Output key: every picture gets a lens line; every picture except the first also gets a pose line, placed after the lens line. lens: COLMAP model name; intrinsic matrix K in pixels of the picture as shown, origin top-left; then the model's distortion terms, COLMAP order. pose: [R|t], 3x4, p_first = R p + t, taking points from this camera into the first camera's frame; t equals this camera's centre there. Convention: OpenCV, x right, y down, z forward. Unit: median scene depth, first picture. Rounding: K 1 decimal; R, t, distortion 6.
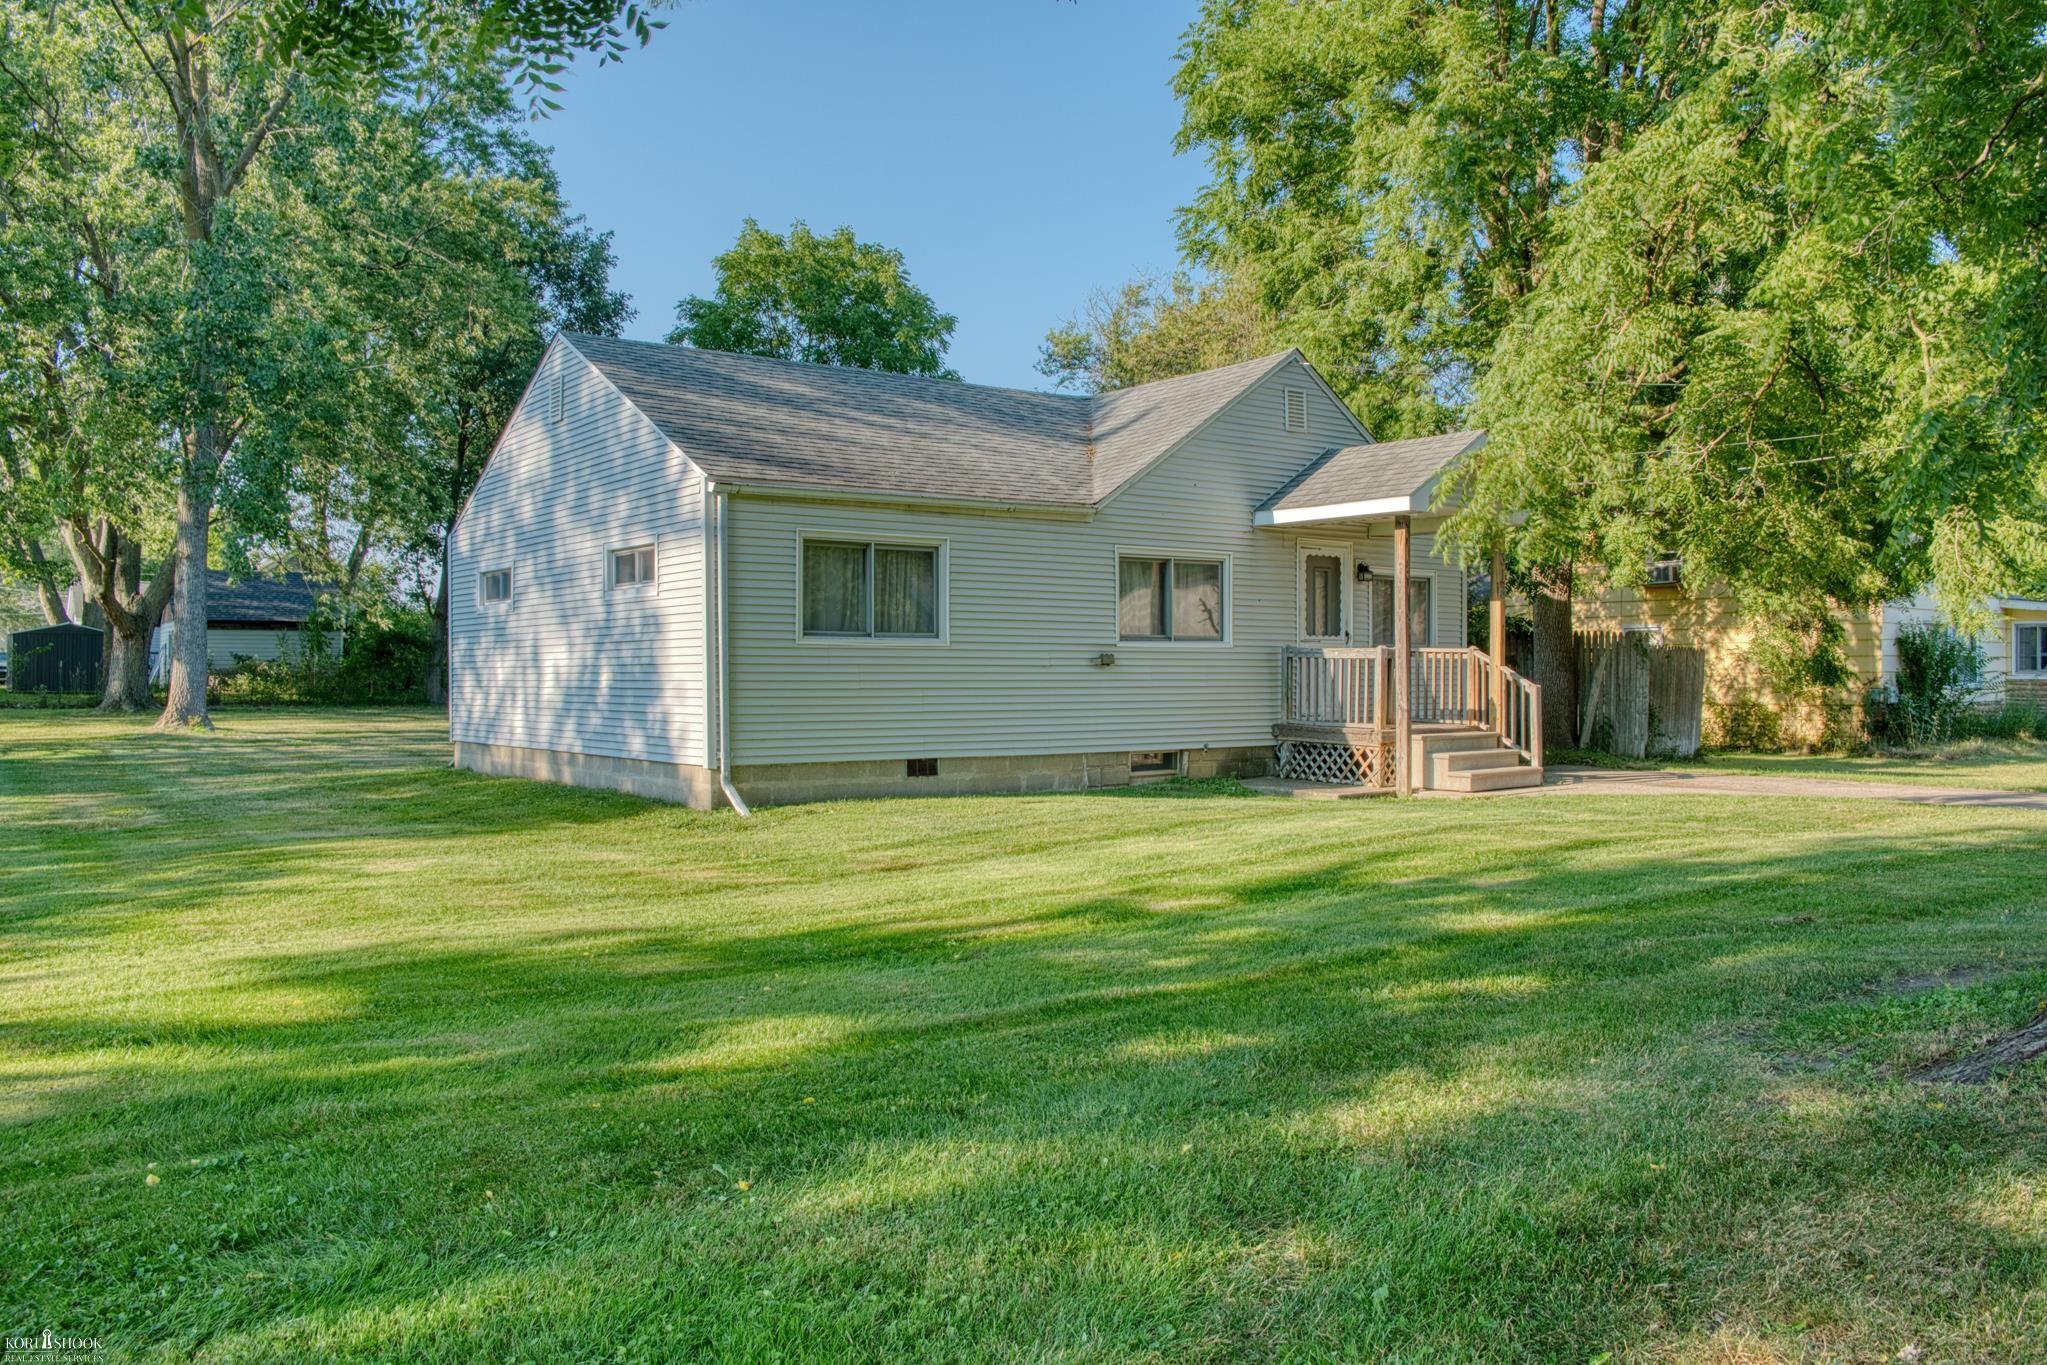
lens RADIAL K [[1618.8, 0, 948.3], [0, 1618.8, 688.1], [0, 0, 1]] dist [-0.050457, 0.091383]
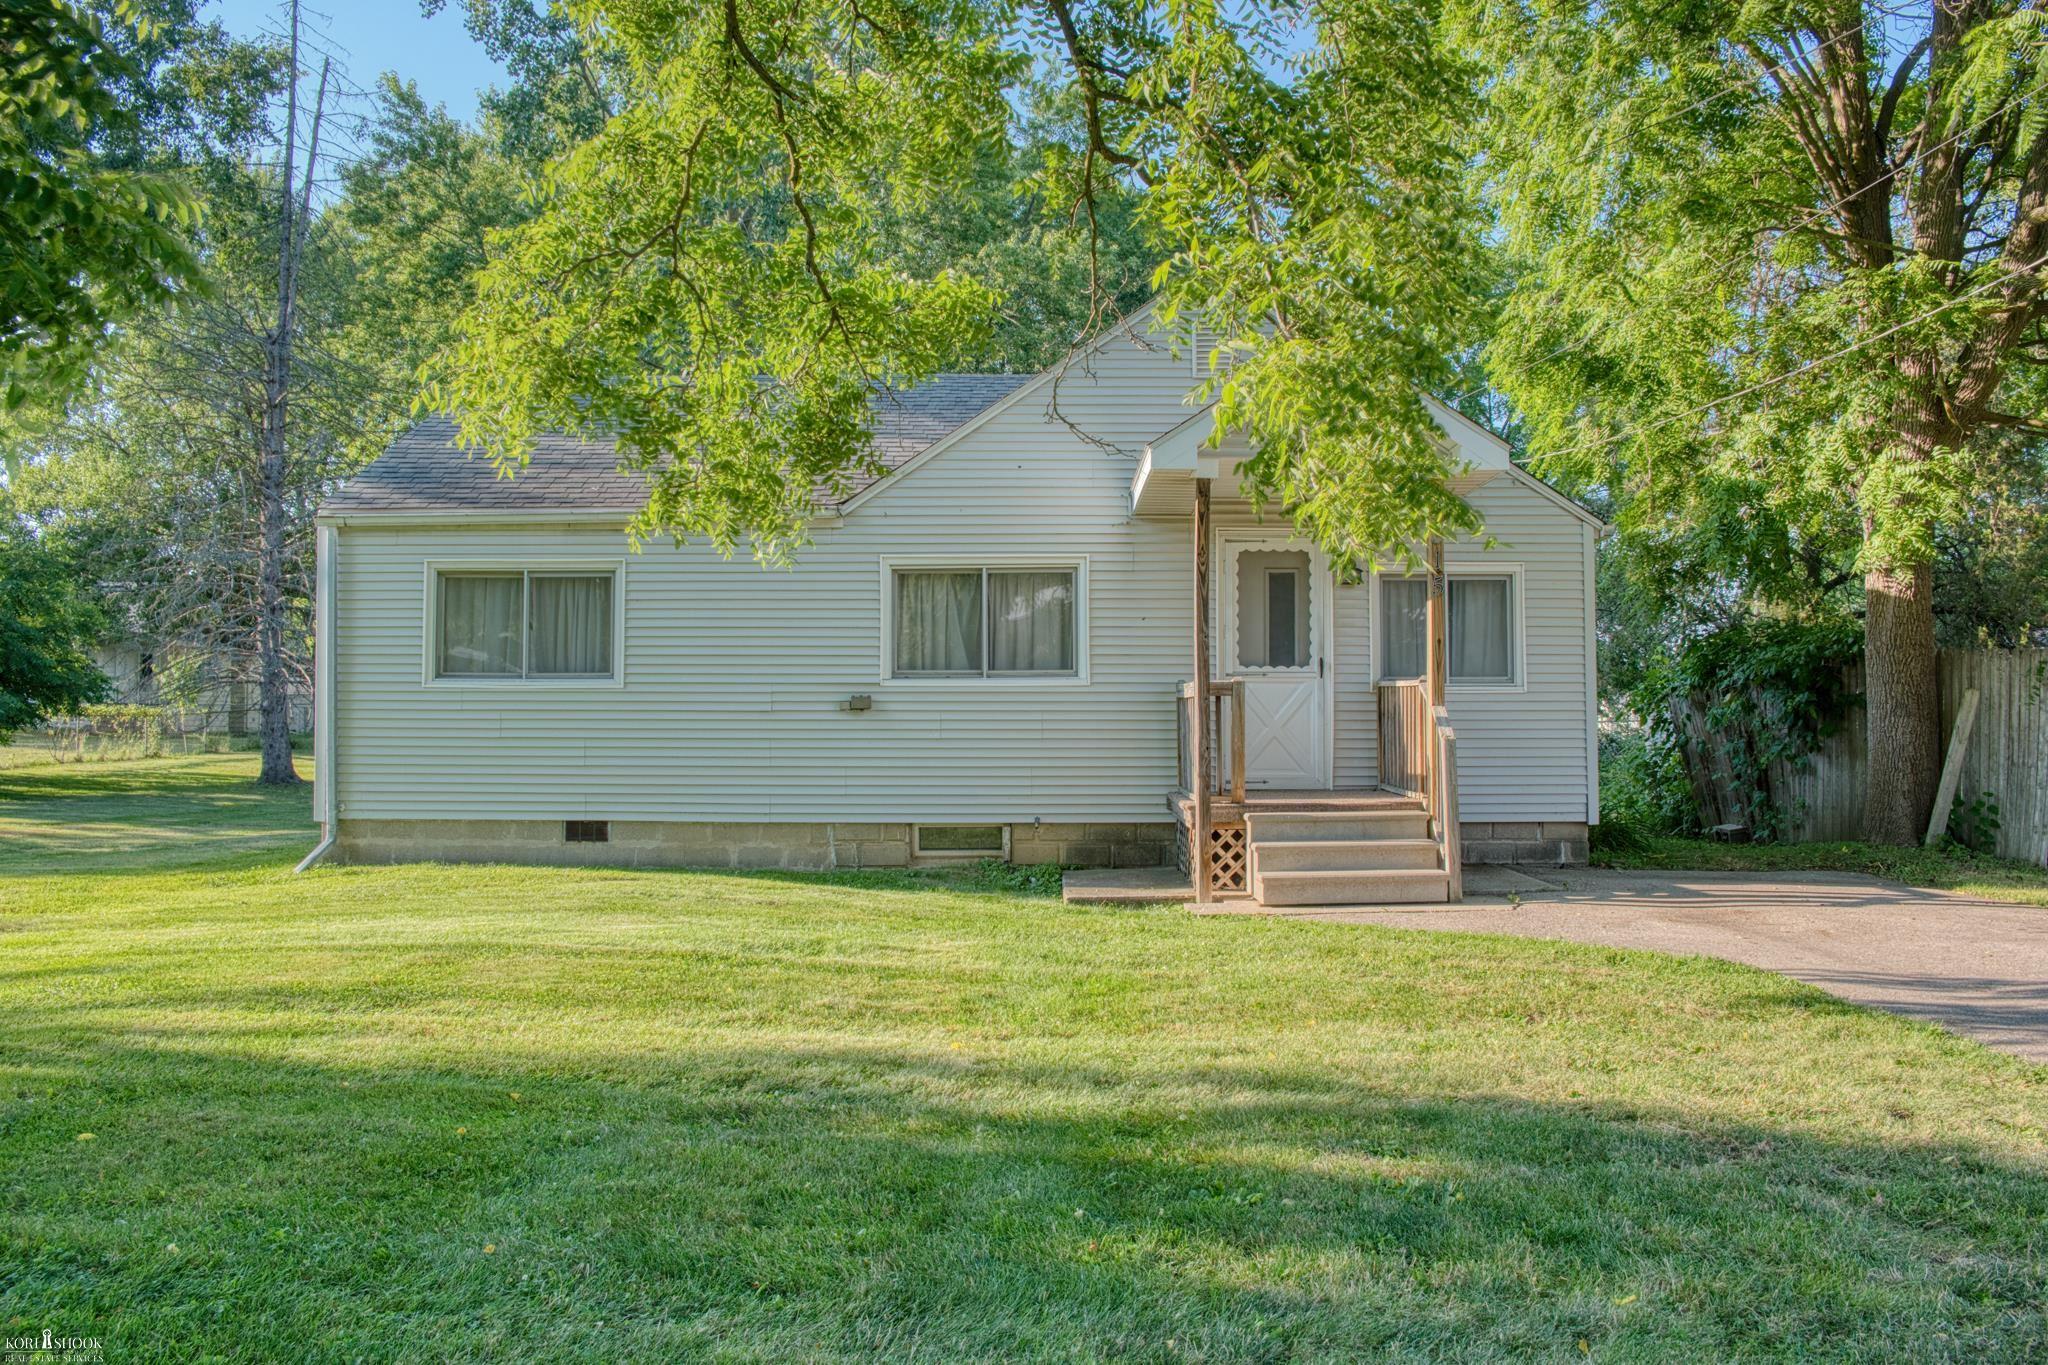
lens RADIAL K [[1615.5, 0, 1026.4], [0, 1615.5, 689.3], [0, 0, 1]] dist [-0.078258, 0.111649]
pose [[0.795921, -0.015904, -0.605192, 0.700394], [-0.006158, 0.999391, -0.034361, 0.002229], [0.605369, 0.031075, 0.795338, 0.482222]]
